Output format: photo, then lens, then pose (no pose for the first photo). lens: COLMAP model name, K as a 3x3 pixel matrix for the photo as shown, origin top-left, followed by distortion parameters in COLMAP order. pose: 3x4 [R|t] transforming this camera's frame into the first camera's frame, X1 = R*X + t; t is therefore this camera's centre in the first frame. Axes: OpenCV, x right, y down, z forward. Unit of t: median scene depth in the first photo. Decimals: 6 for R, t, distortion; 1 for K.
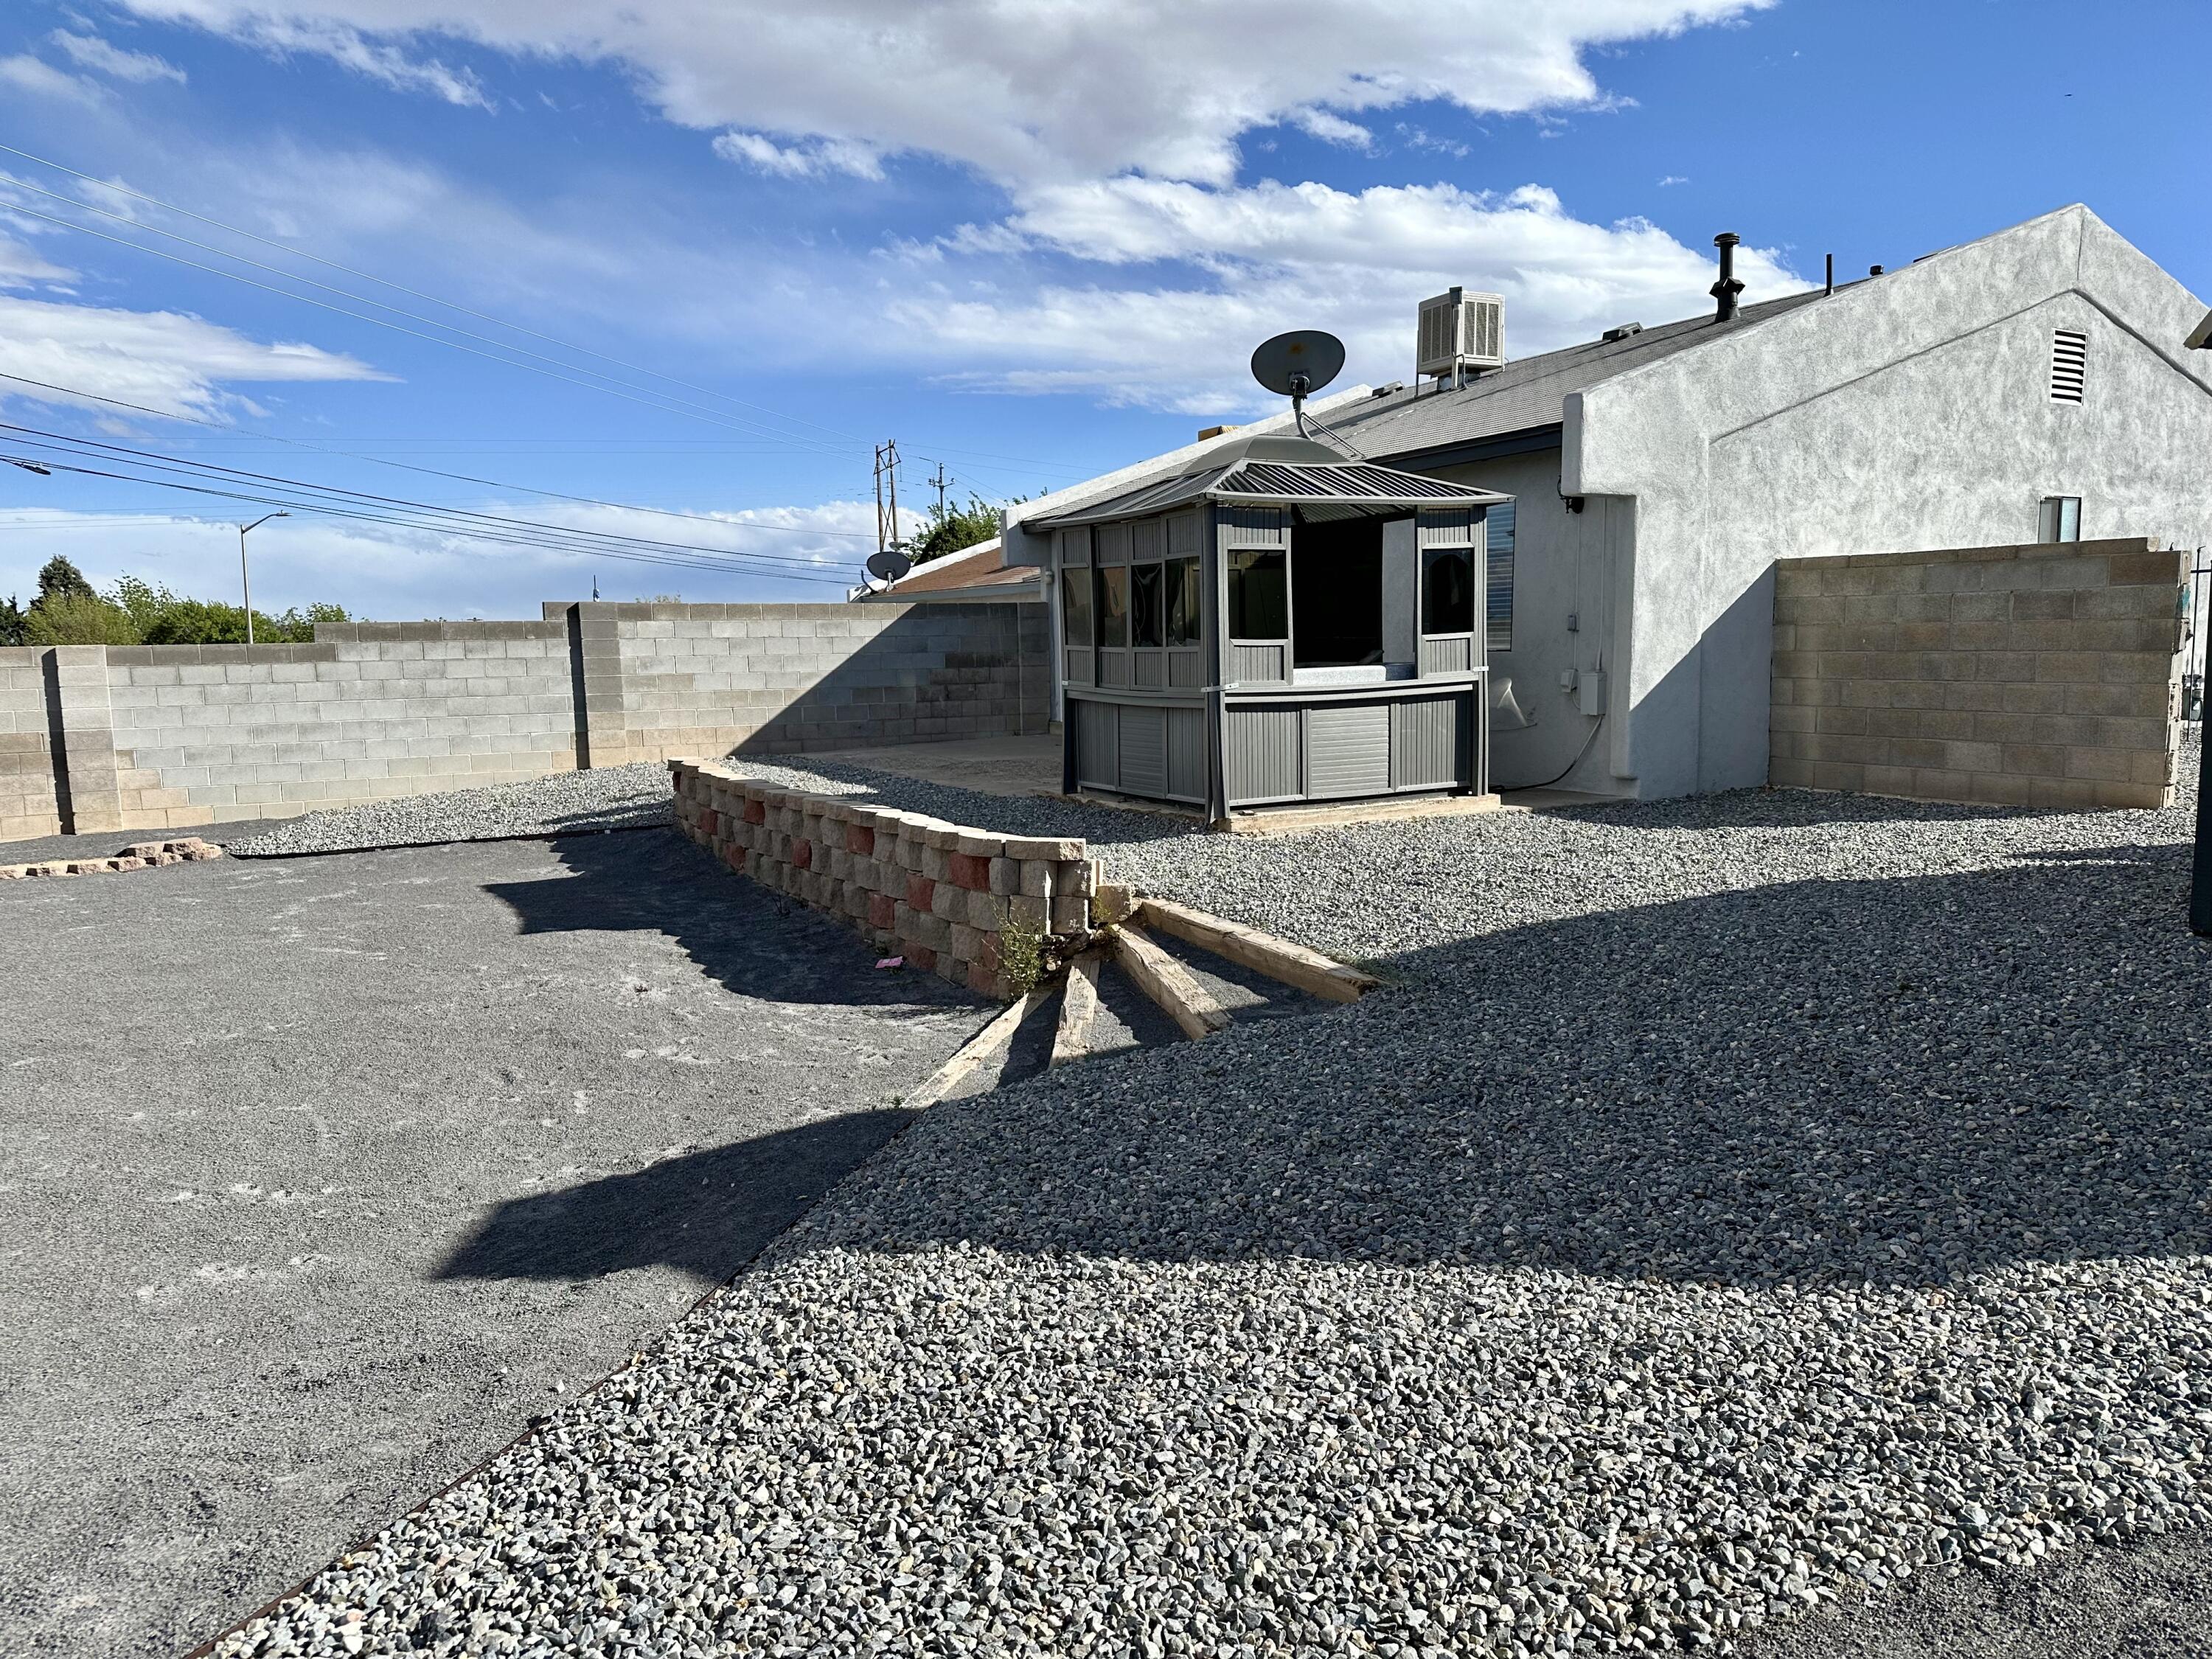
lens RADIAL K [[1560.1, 0, 1112.4], [0, 1560.1, 848.4], [0, 0, 1]] dist [0.056484, -0.010696]
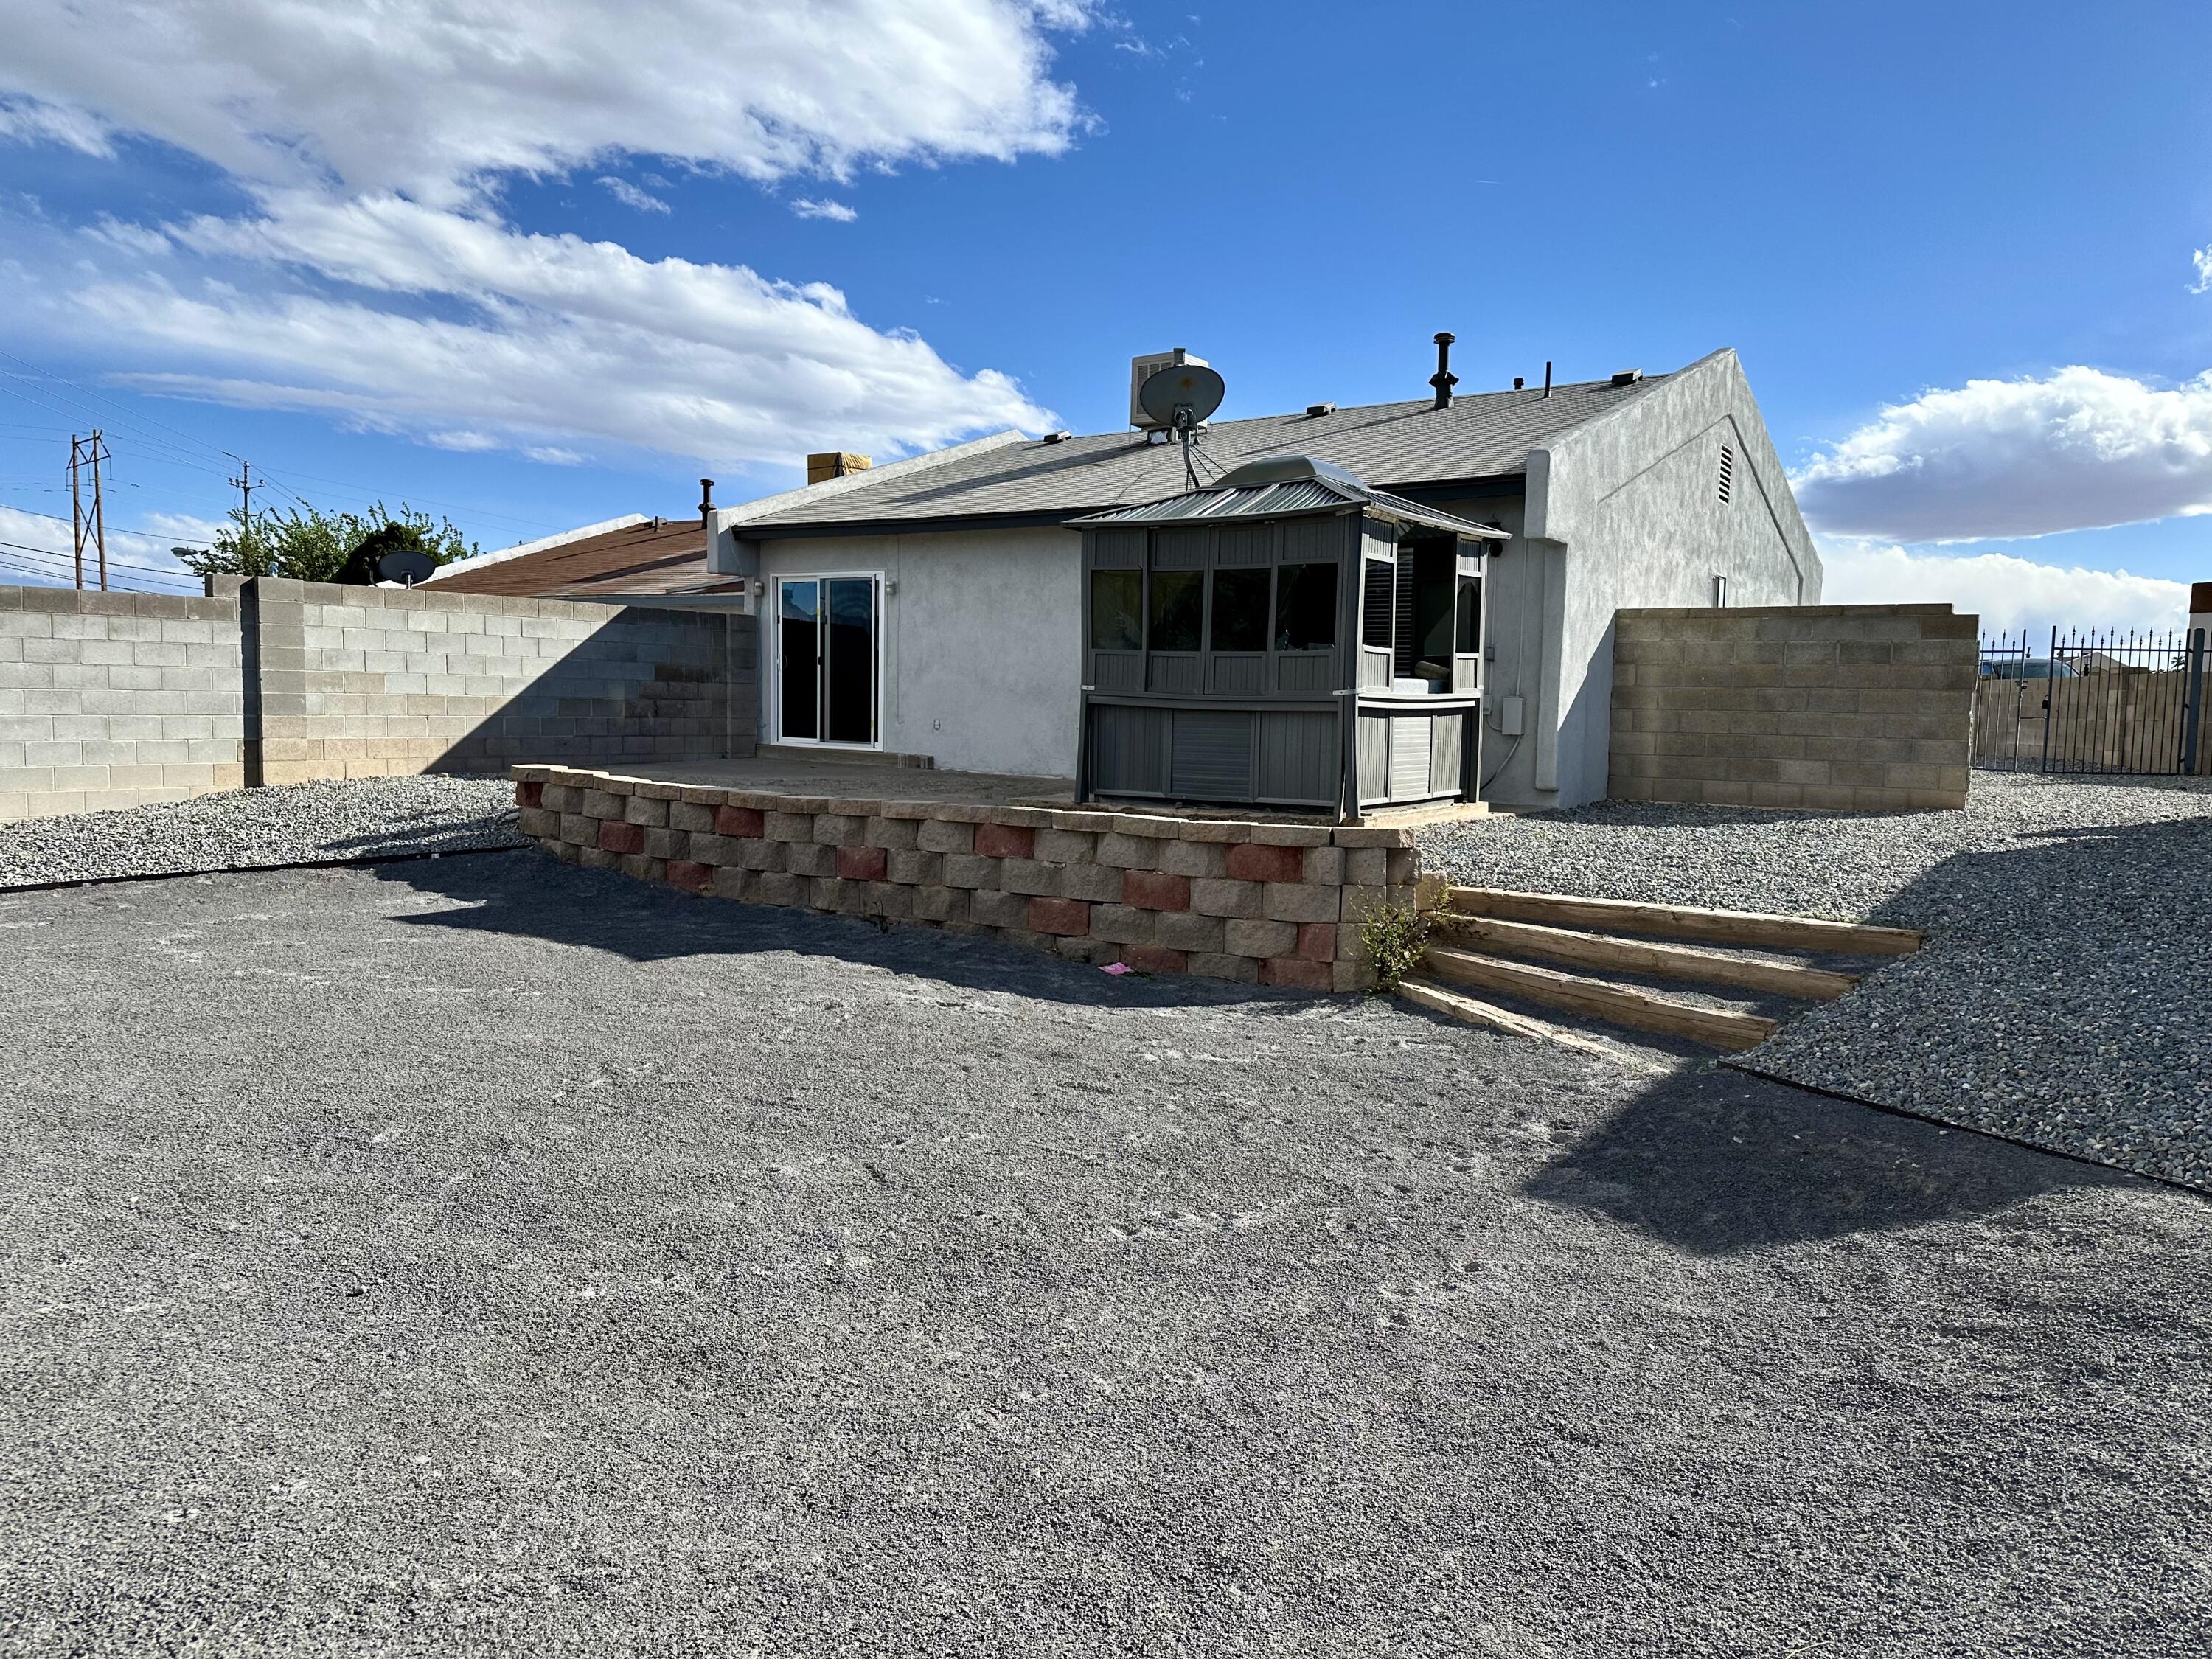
lens RADIAL K [[1544.1, 0, 1106.0], [0, 1544.1, 829.5], [0, 0, 1]] dist [0.044477, -0.004866]
pose [[0.891287, -0.003289, 0.453428, -0.475169], [0.024842, 0.998826, -0.041587, 0.022856], [-0.452759, 0.048330, 0.890322, 0.154385]]
